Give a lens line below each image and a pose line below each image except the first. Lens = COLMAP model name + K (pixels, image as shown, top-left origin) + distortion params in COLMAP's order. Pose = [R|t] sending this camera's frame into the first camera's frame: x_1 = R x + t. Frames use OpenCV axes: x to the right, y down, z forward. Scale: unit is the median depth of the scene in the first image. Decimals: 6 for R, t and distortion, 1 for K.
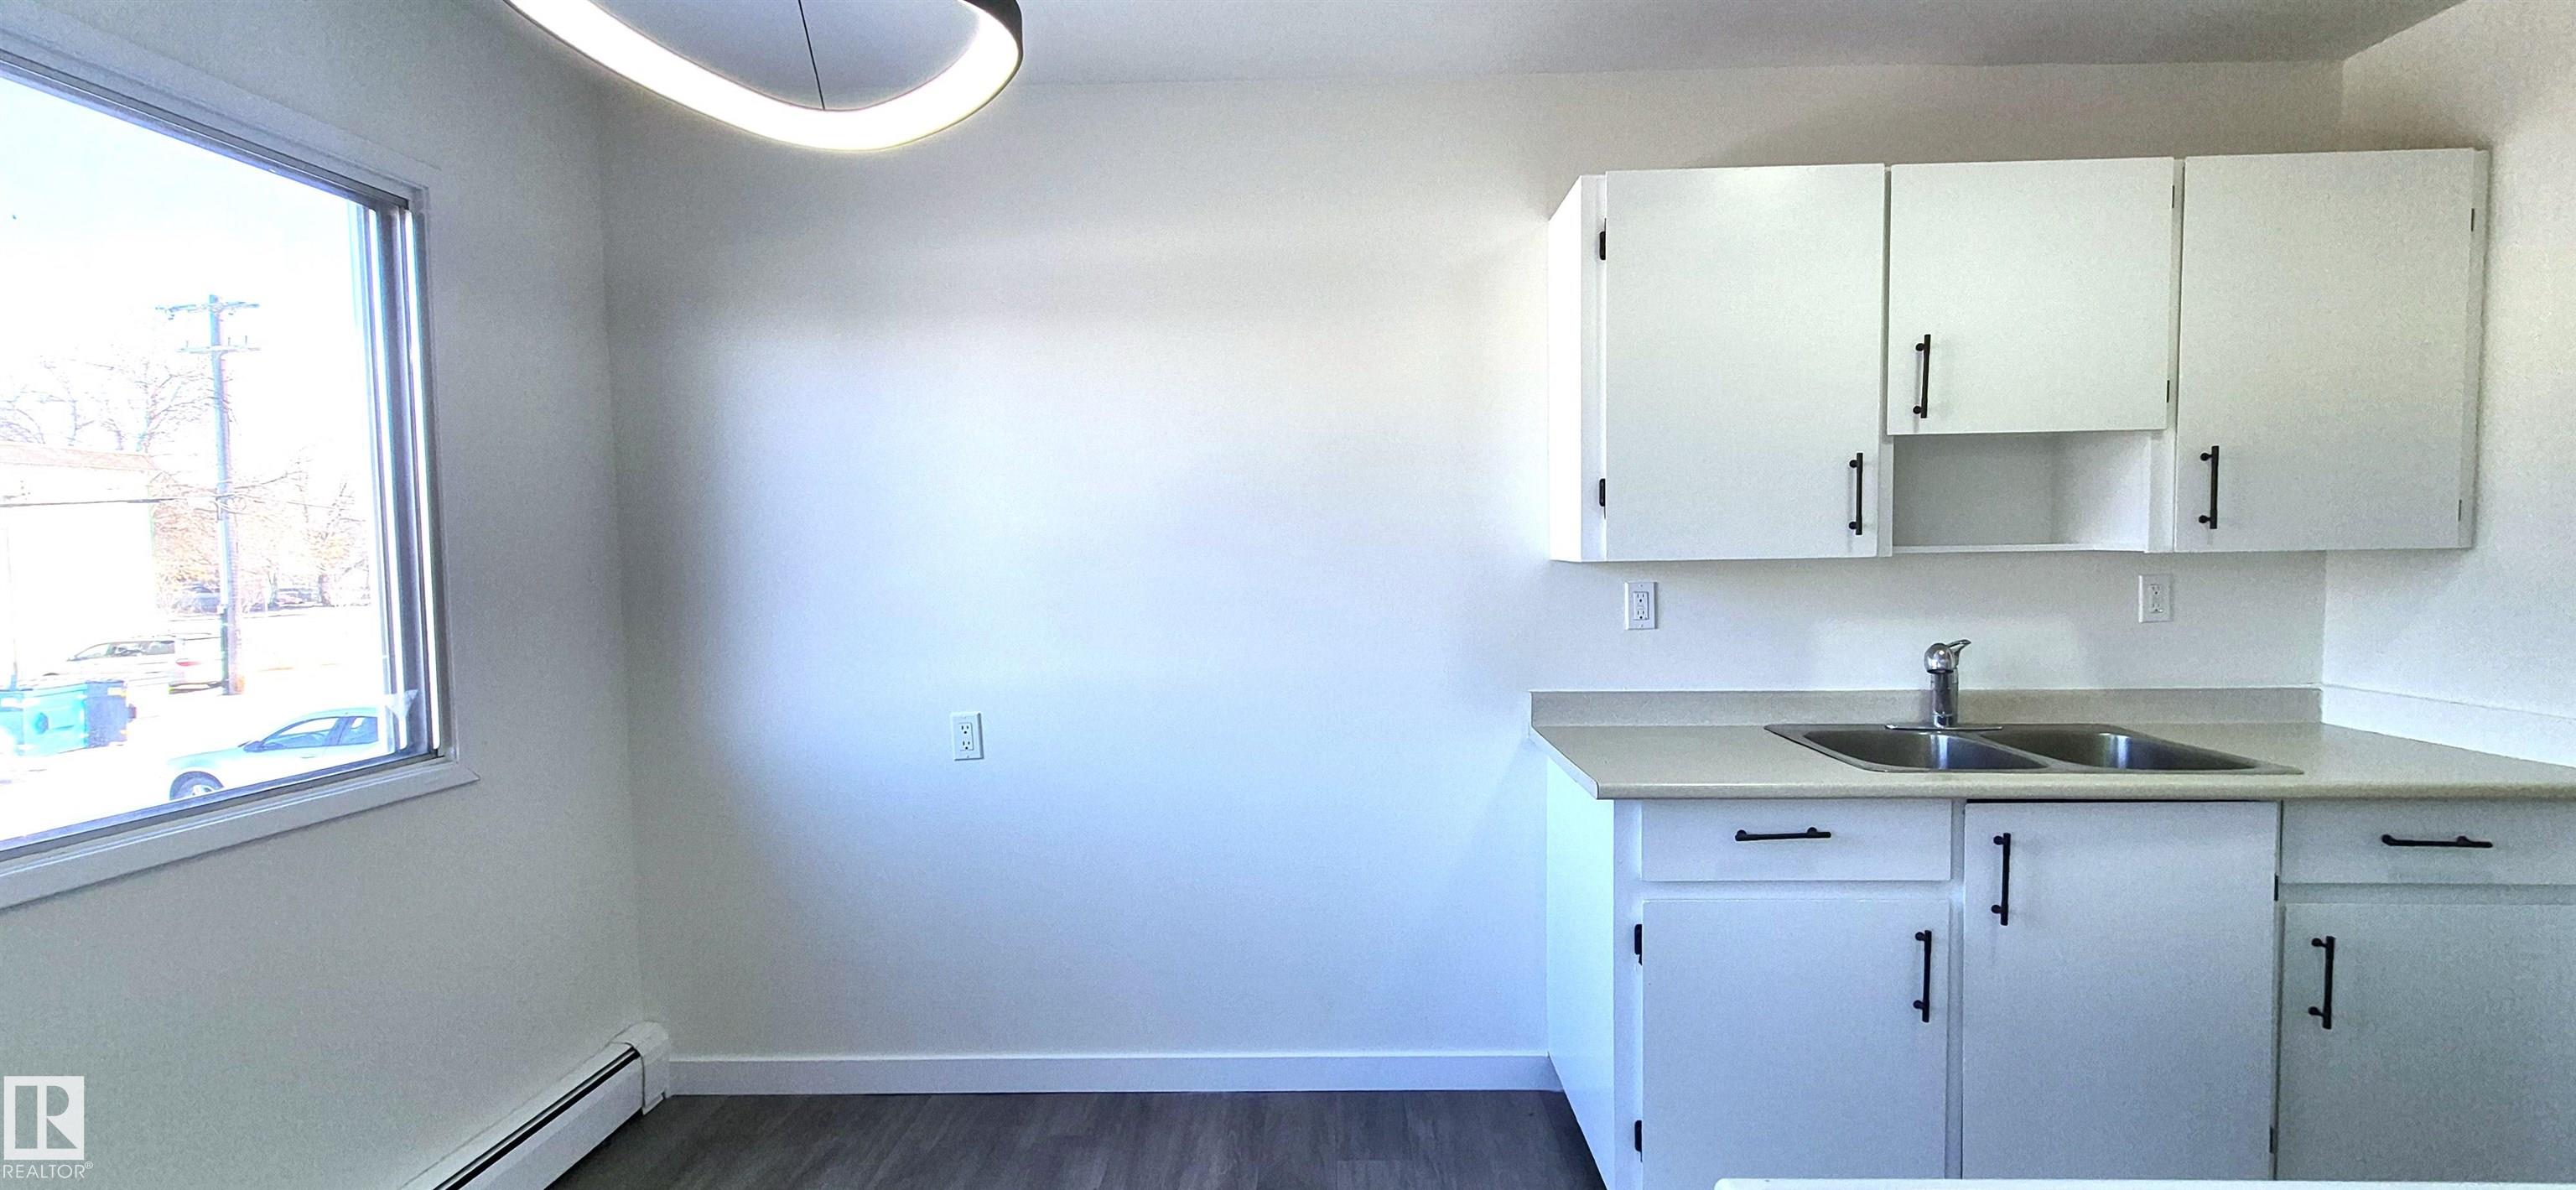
lens RADIAL K [[1009.8, 0, 1308.1], [0, 1009.8, 592.4], [0, 0, 1]] dist [0.009676, -0.000206]
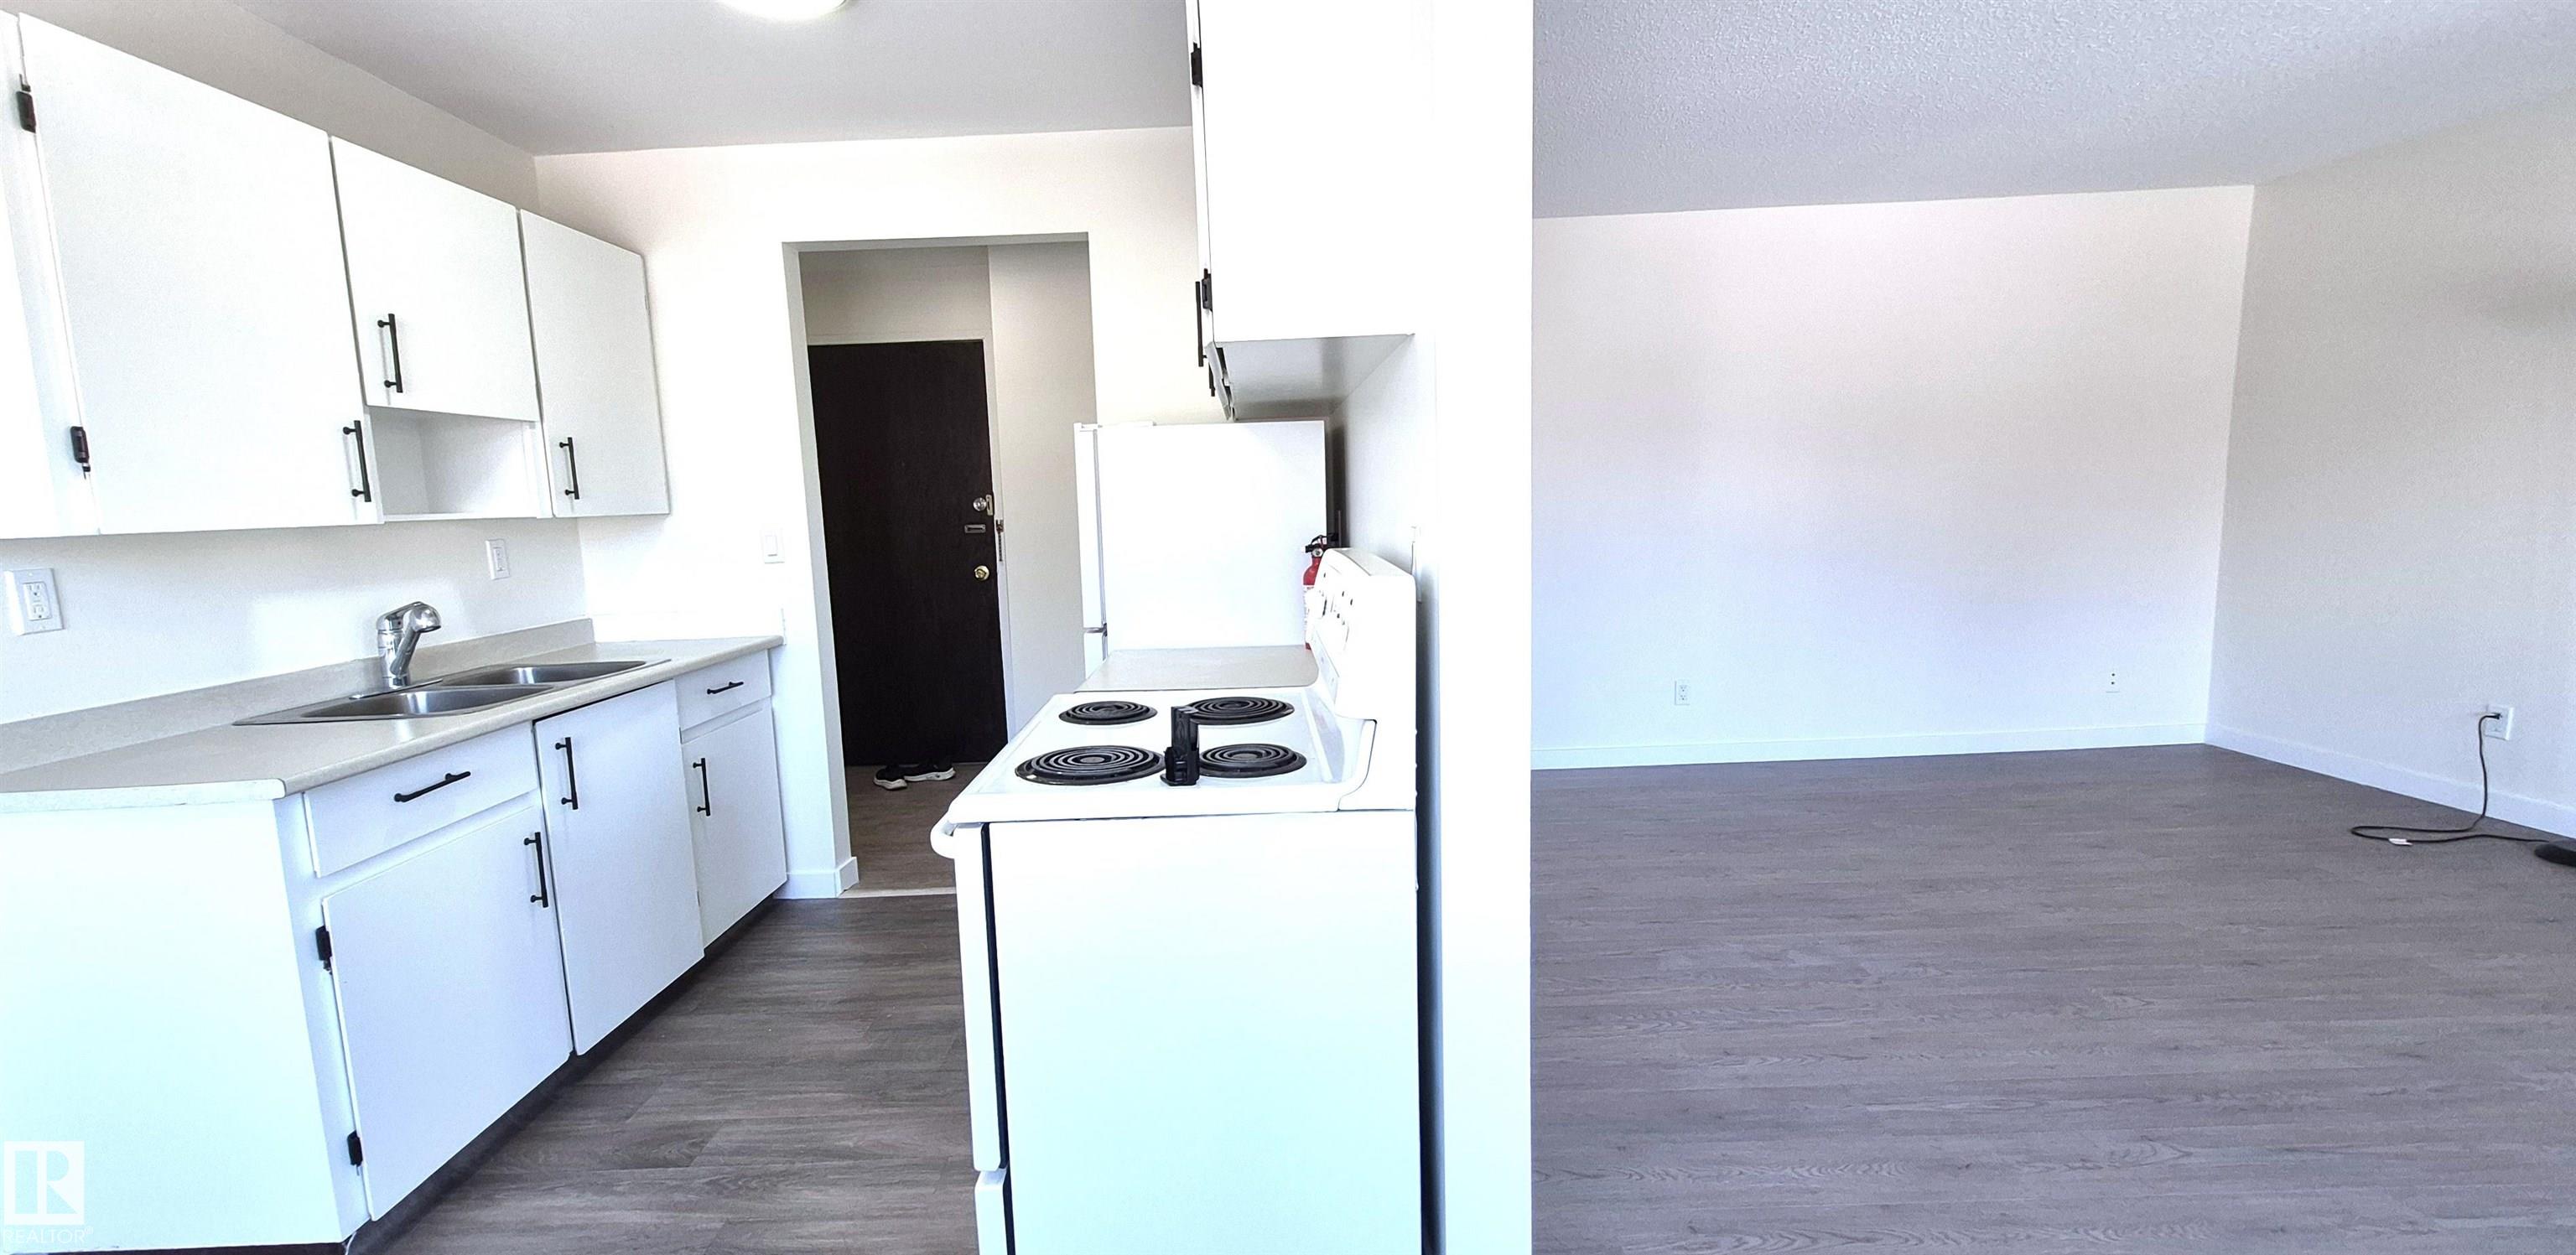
lens RADIAL K [[1086.3, 0, 1251.3], [0, 1086.3, 620.9], [0, 0, 1]] dist [0.014776, -0.000143]
pose [[-0.018542, -0.103623, 0.994444, -0.558217], [0.084669, 0.990879, 0.104830, 0.020305], [-0.996237, 0.086142, -0.009599, 0.132954]]
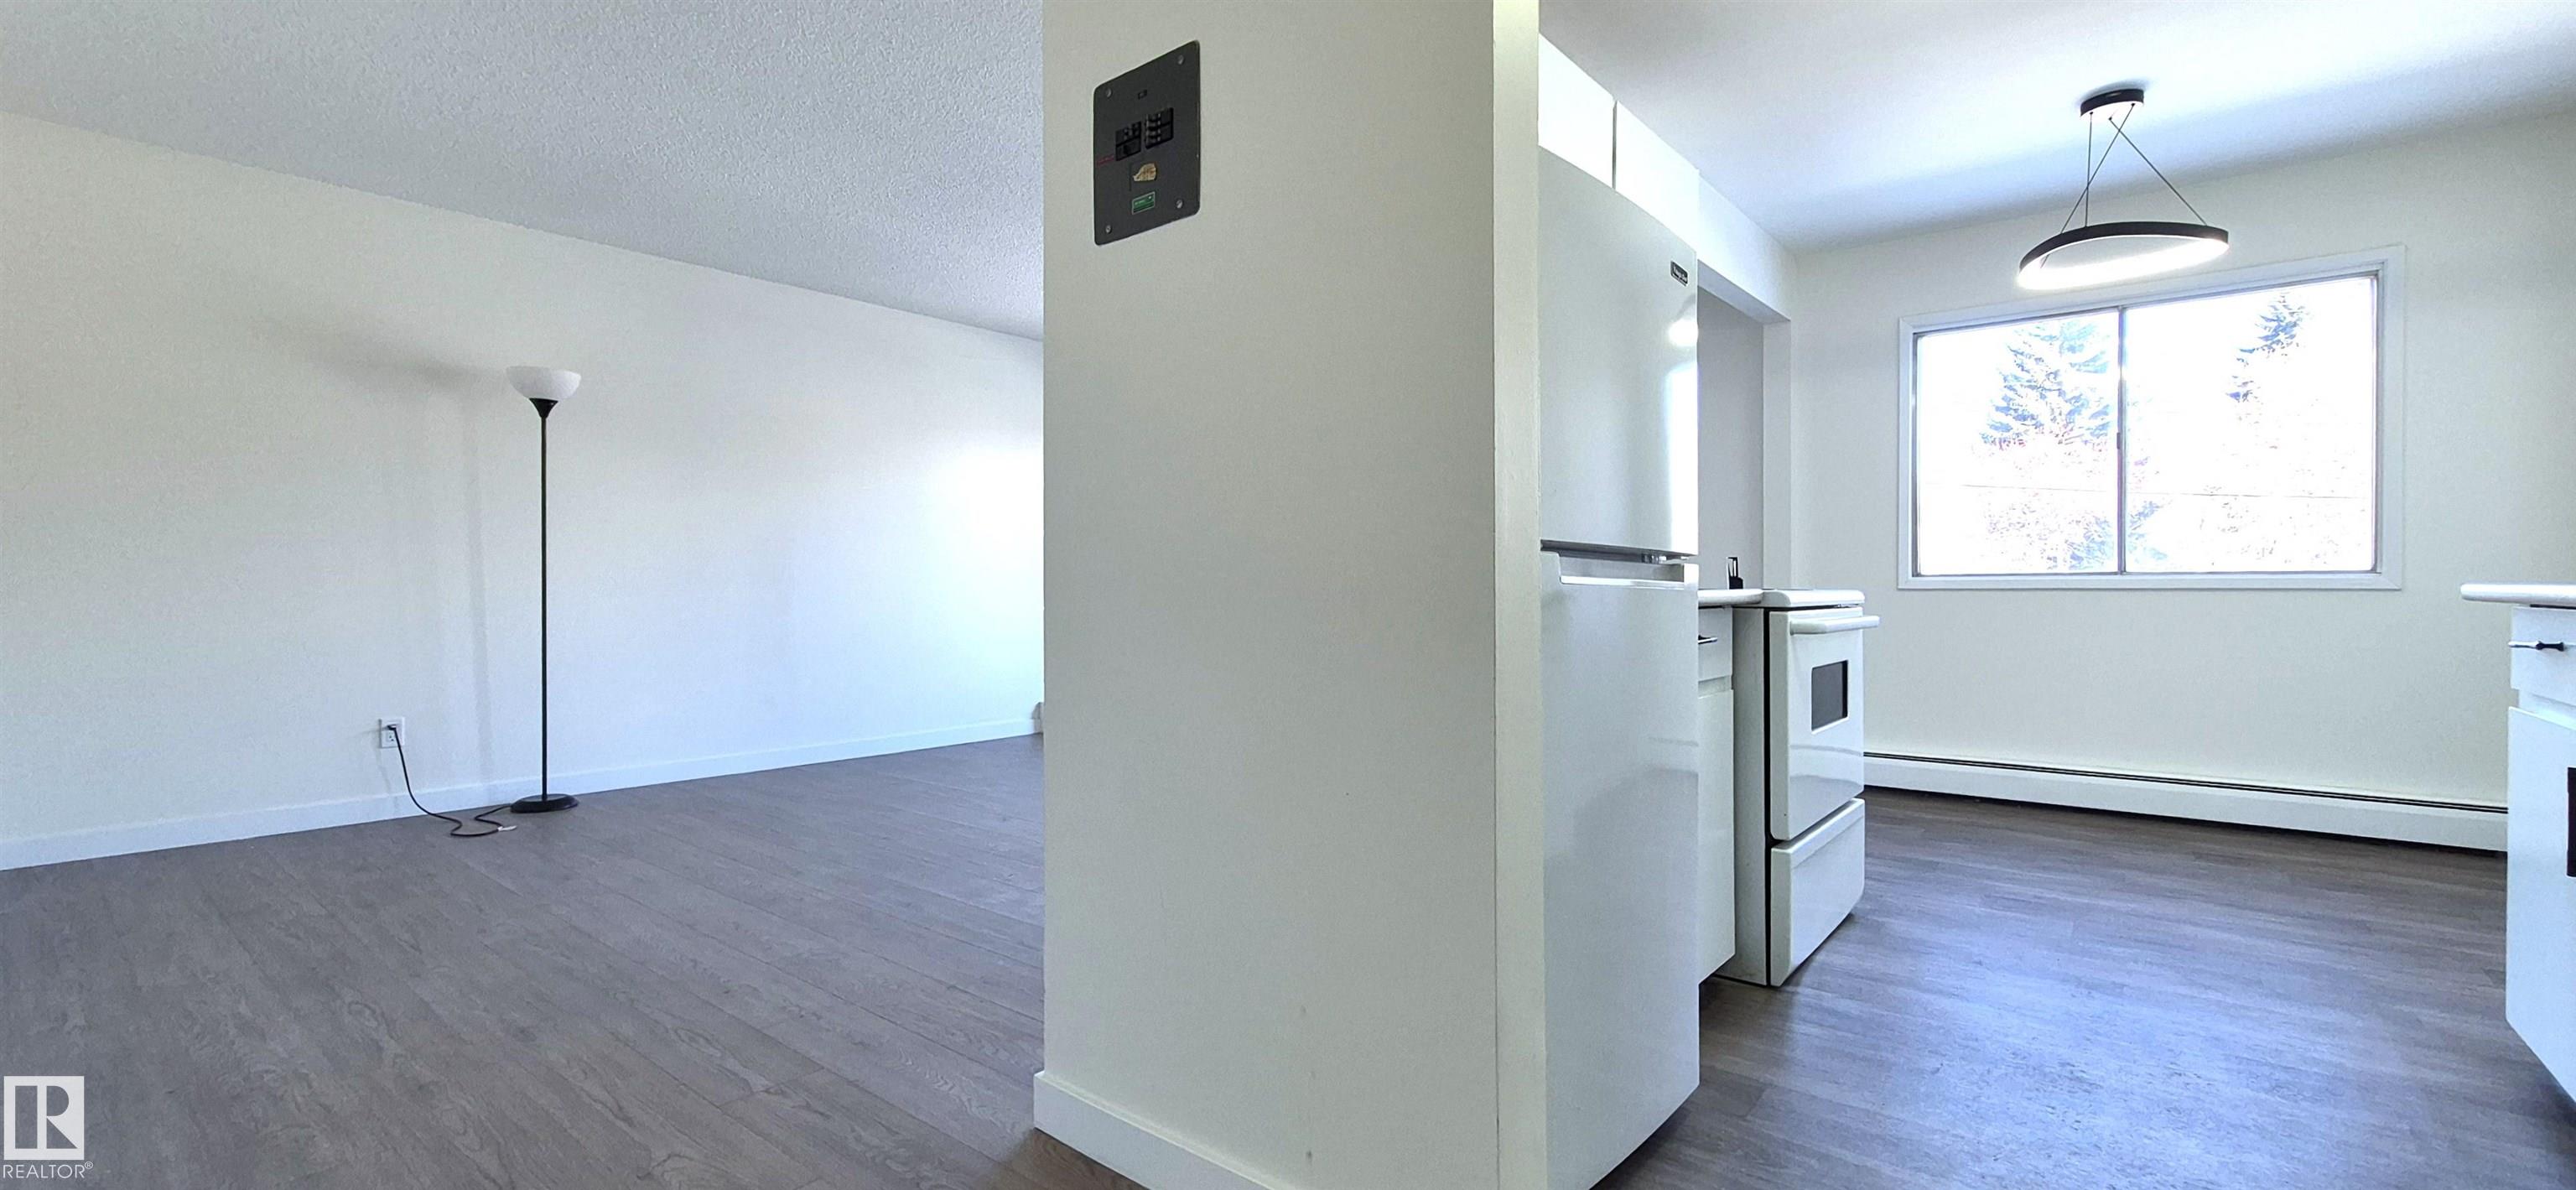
lens RADIAL K [[1070.7, 0, 1275.2], [0, 1070.7, 590.5], [0, 0, 1]] dist [0.011574, 0.000078]
pose [[-0.625856, 0.012656, -0.779836, 1.700200], [-0.027148, 0.998909, 0.038000, 0.155663], [0.779466, 0.044953, -0.624829, 0.612385]]
